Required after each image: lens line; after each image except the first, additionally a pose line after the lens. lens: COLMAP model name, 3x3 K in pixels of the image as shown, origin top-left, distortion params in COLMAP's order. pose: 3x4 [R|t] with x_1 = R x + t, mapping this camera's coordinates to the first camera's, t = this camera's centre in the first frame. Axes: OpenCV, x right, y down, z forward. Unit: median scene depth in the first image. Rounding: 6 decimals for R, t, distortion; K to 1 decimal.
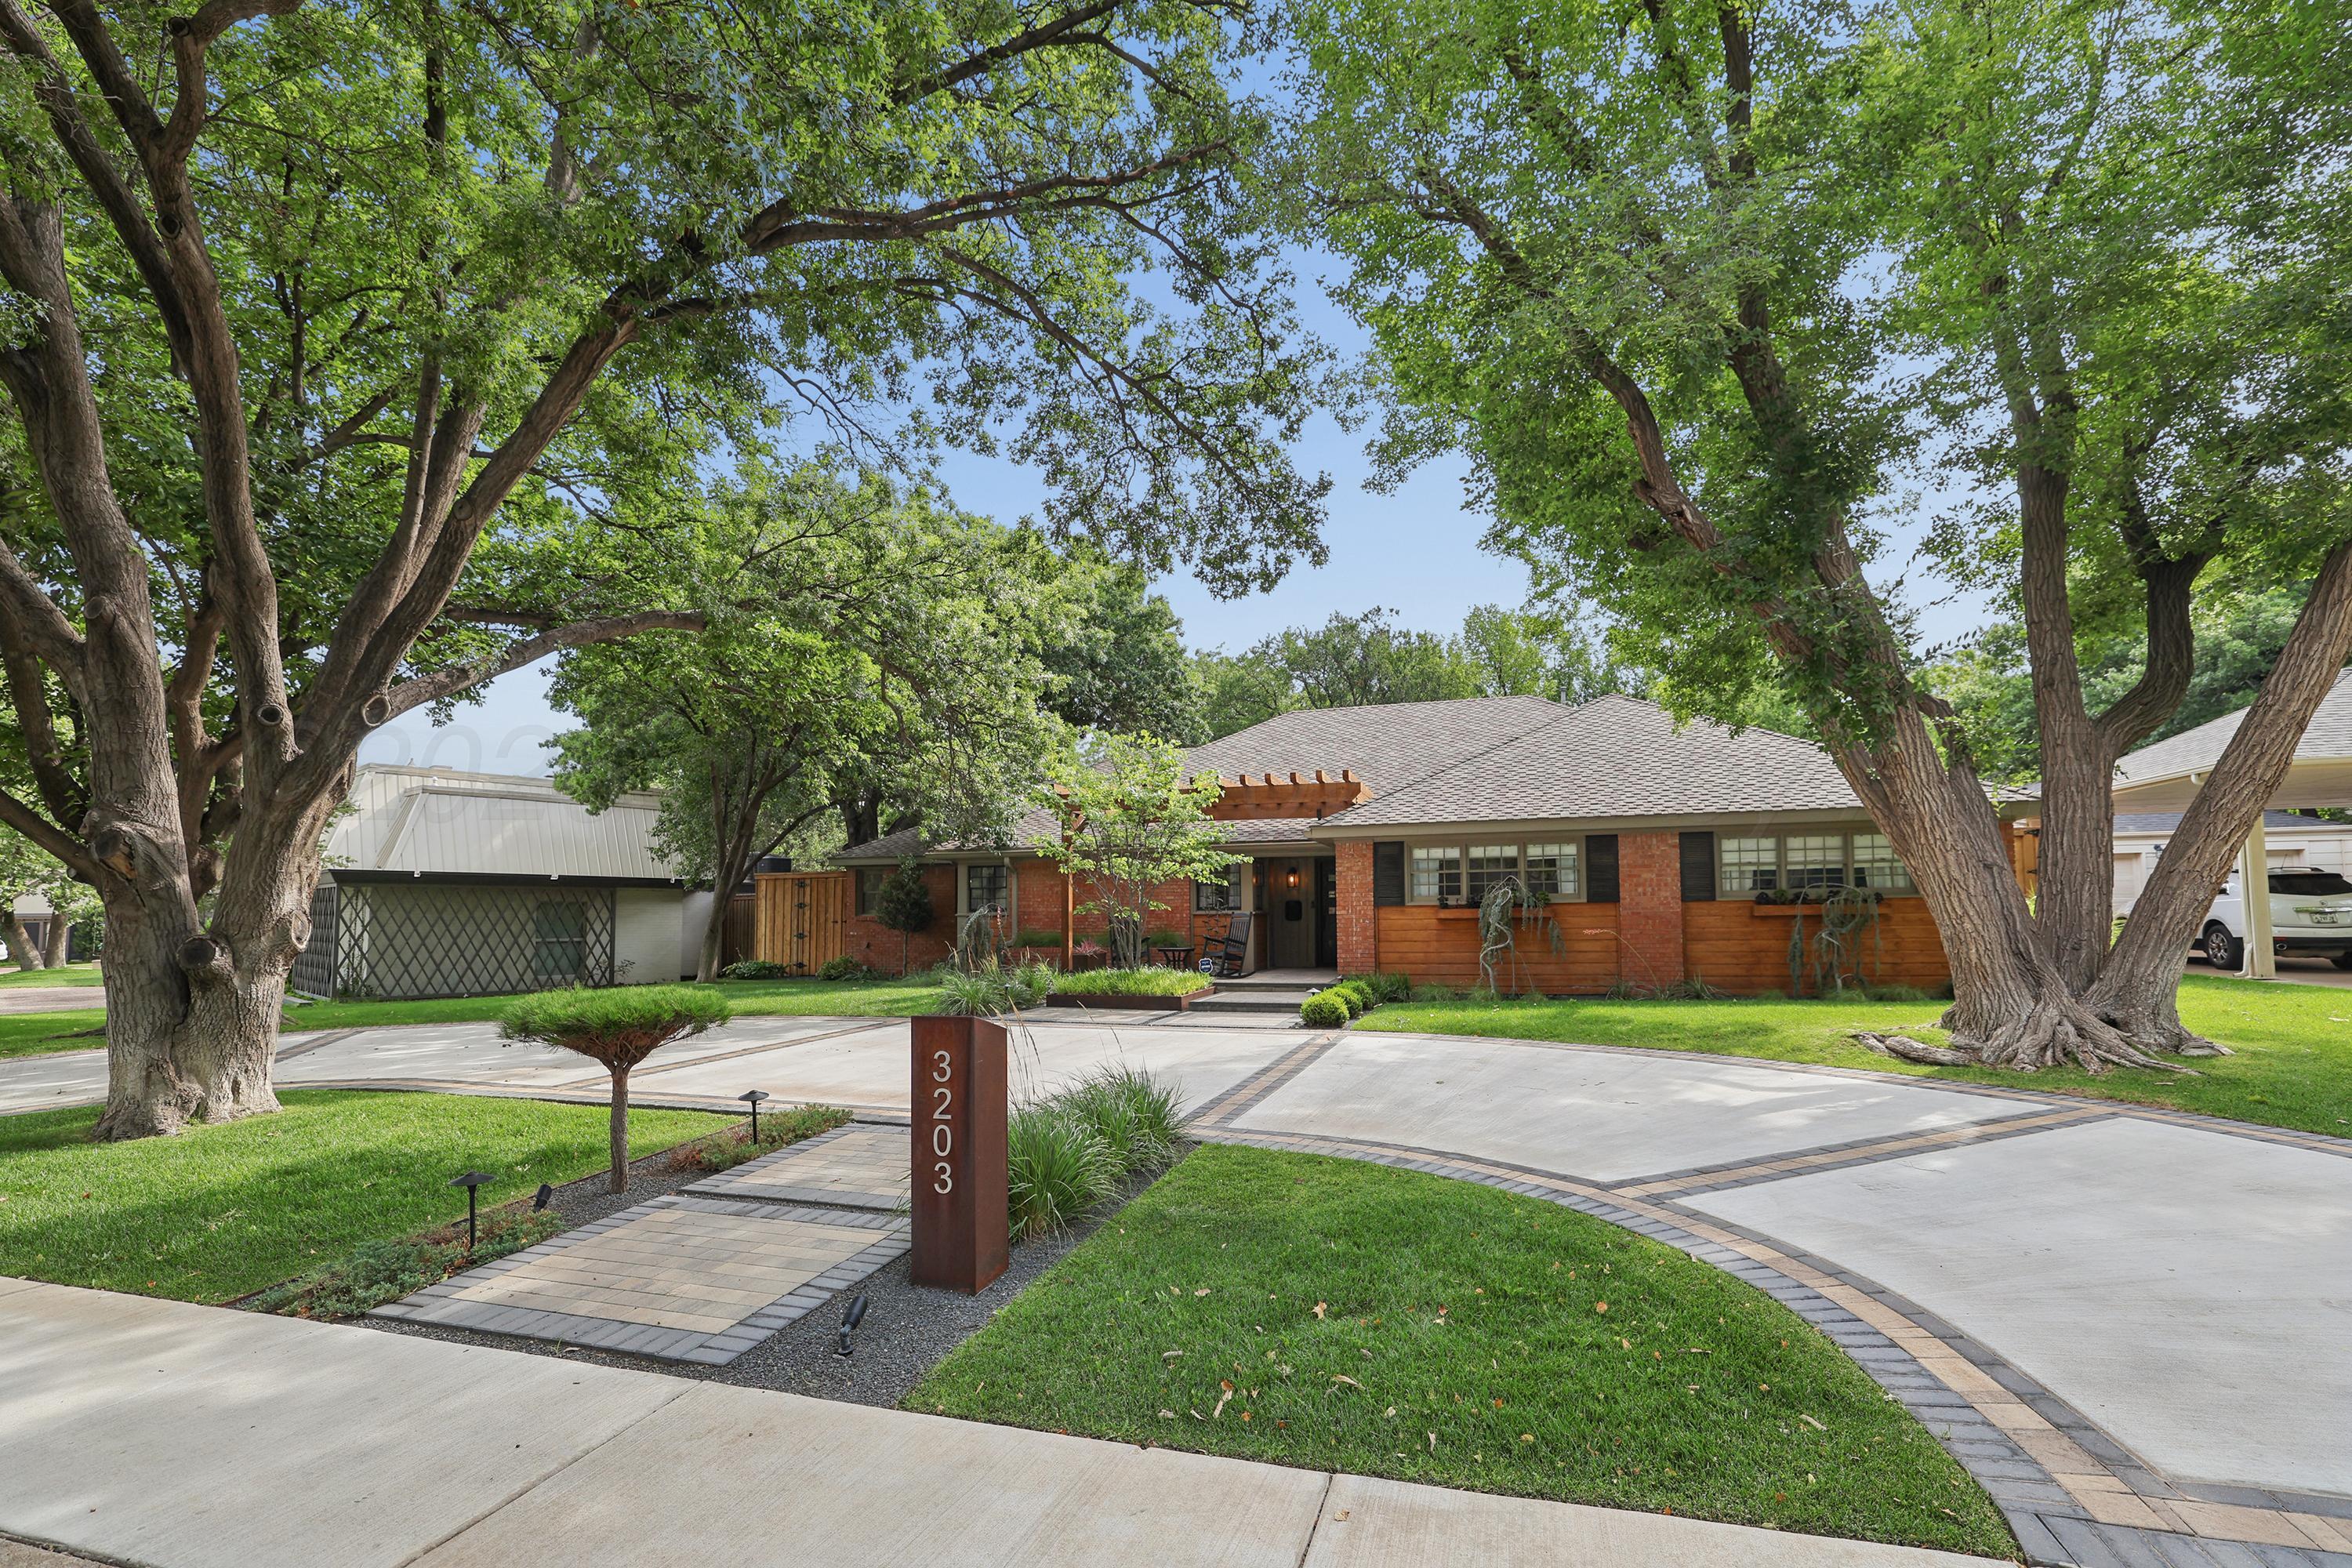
lens RADIAL K [[1069.8, 0, 1187.0], [0, 1069.8, 707.3], [0, 0, 1]] dist [-0.033436, 0.010664]
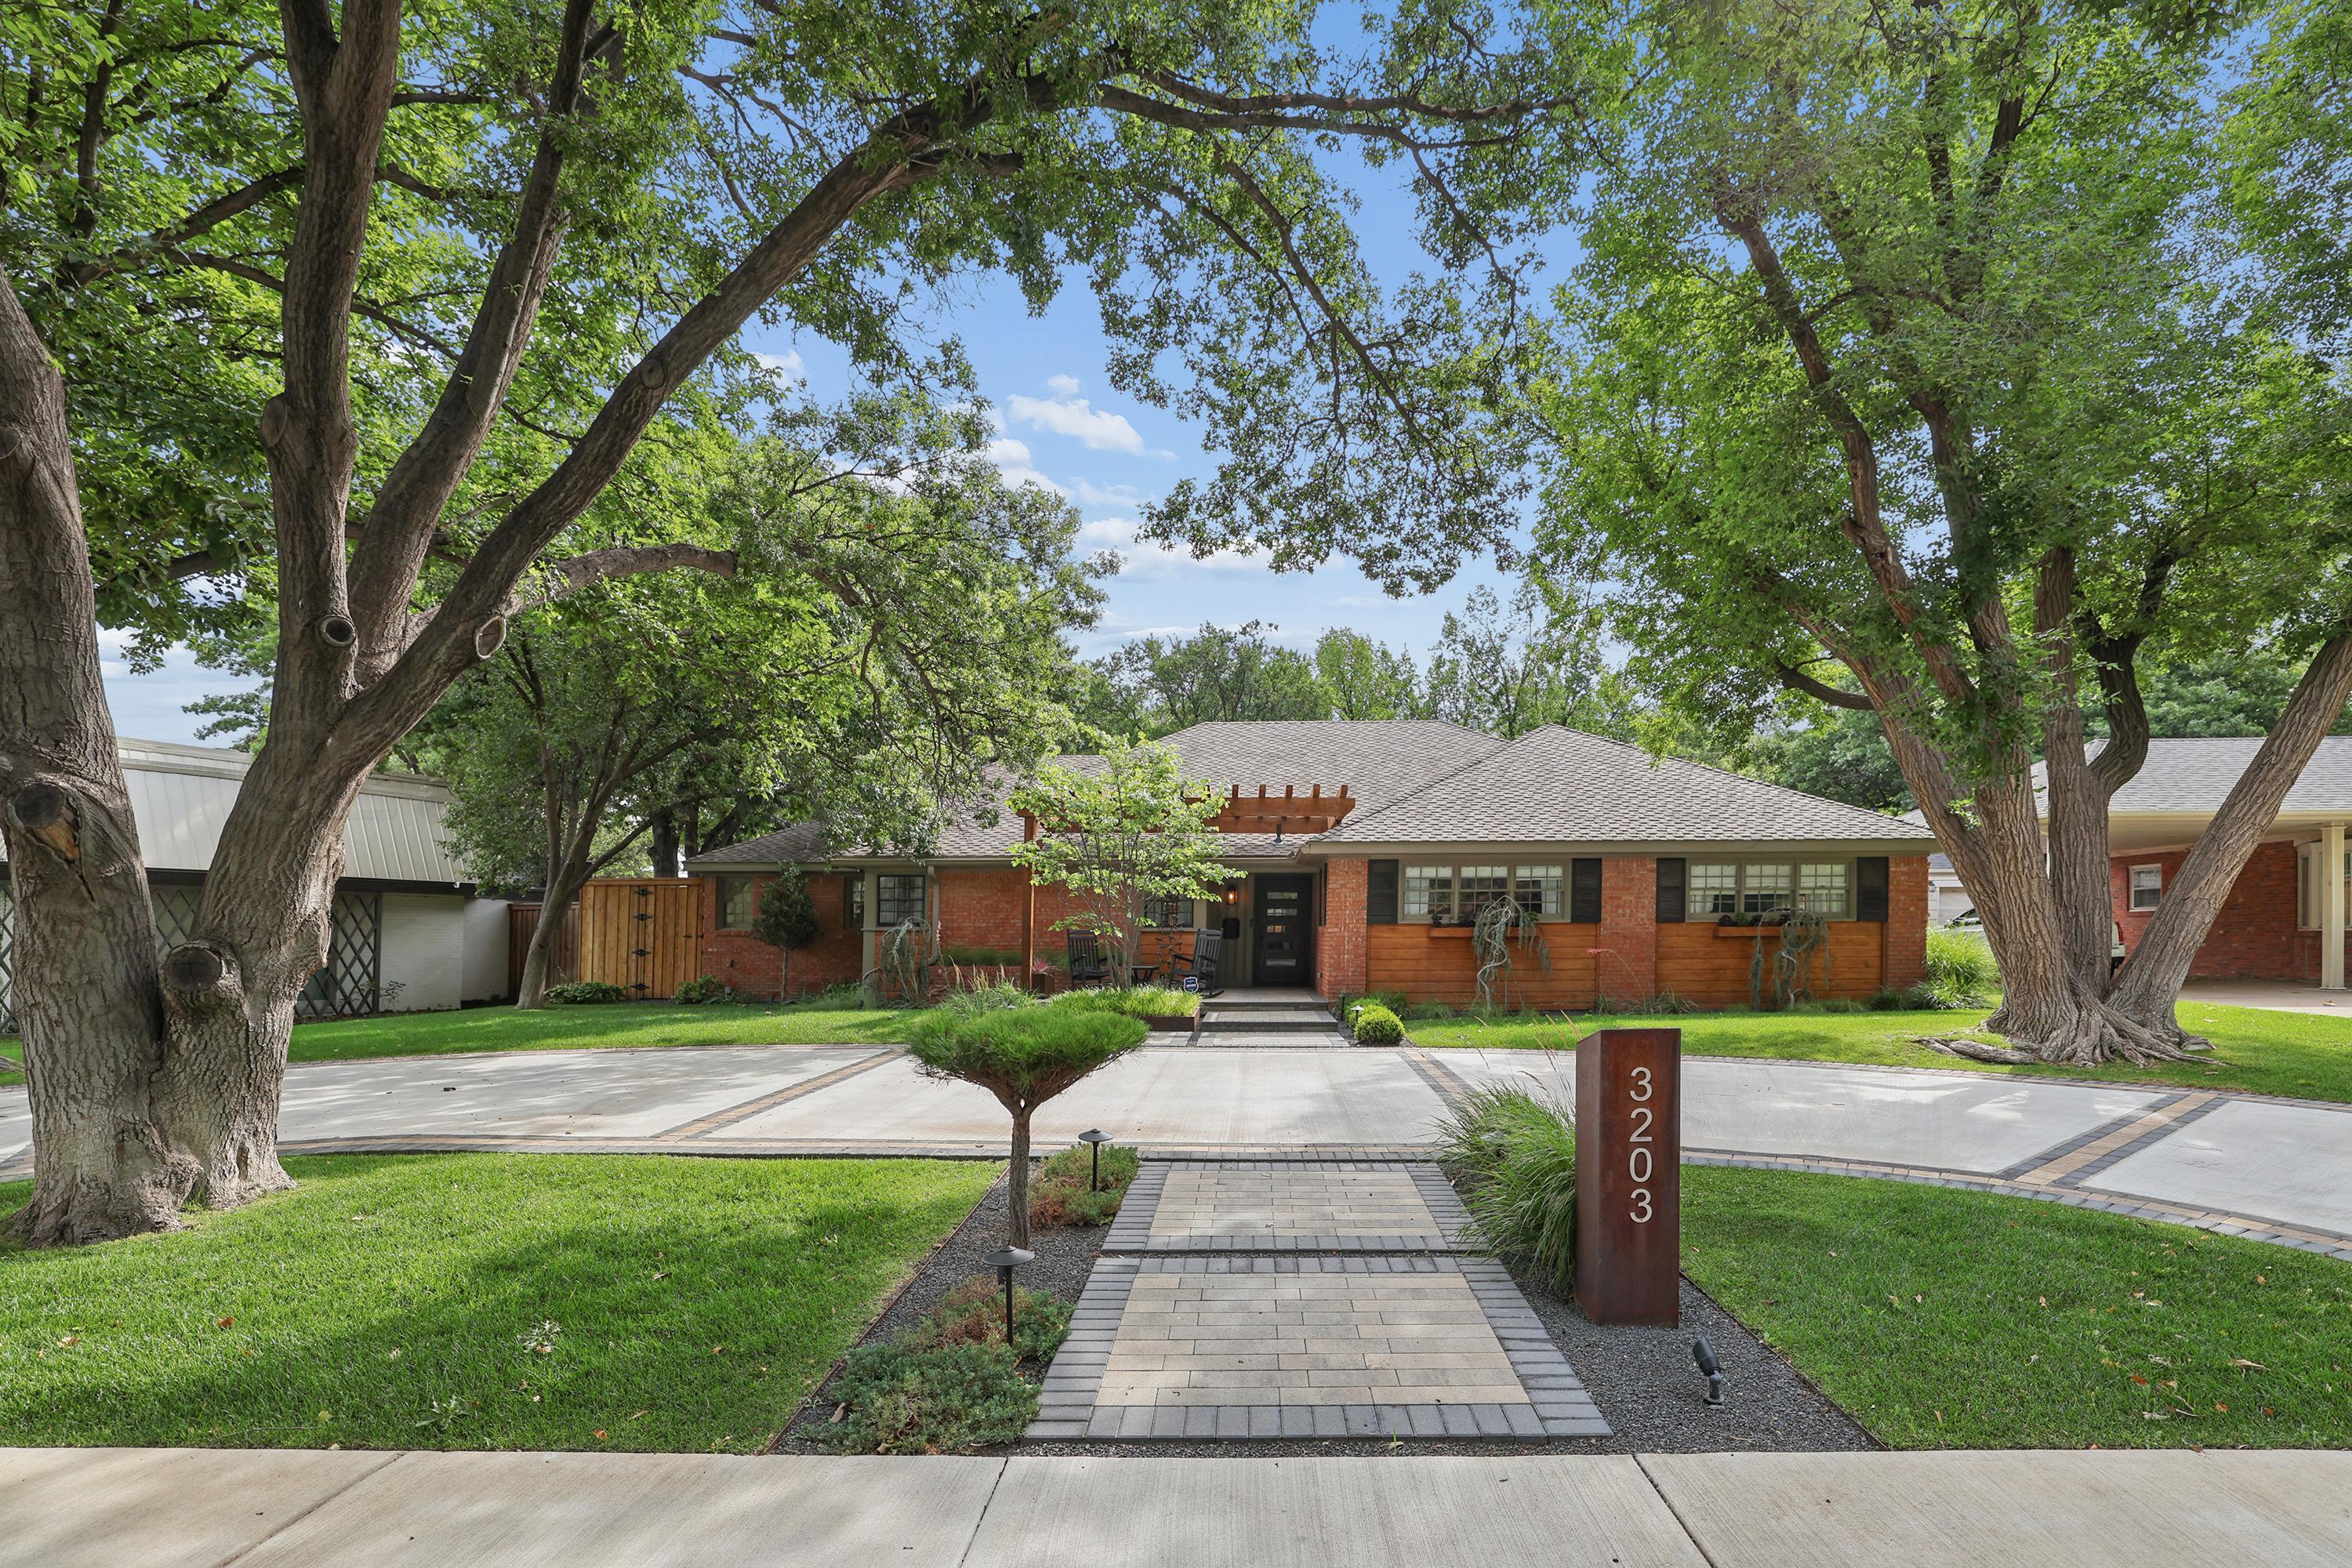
lens RADIAL K [[1110.5, 0, 1176.0], [0, 1110.5, 784.0], [0, 0, 1]] dist [-0.040729, 0.014661]
pose [[0.959199, 0.046393, 0.278900, -0.341468], [-0.061472, 0.997068, 0.045560, 0.026373], [-0.275968, -0.060846, 0.959239, 0.091665]]
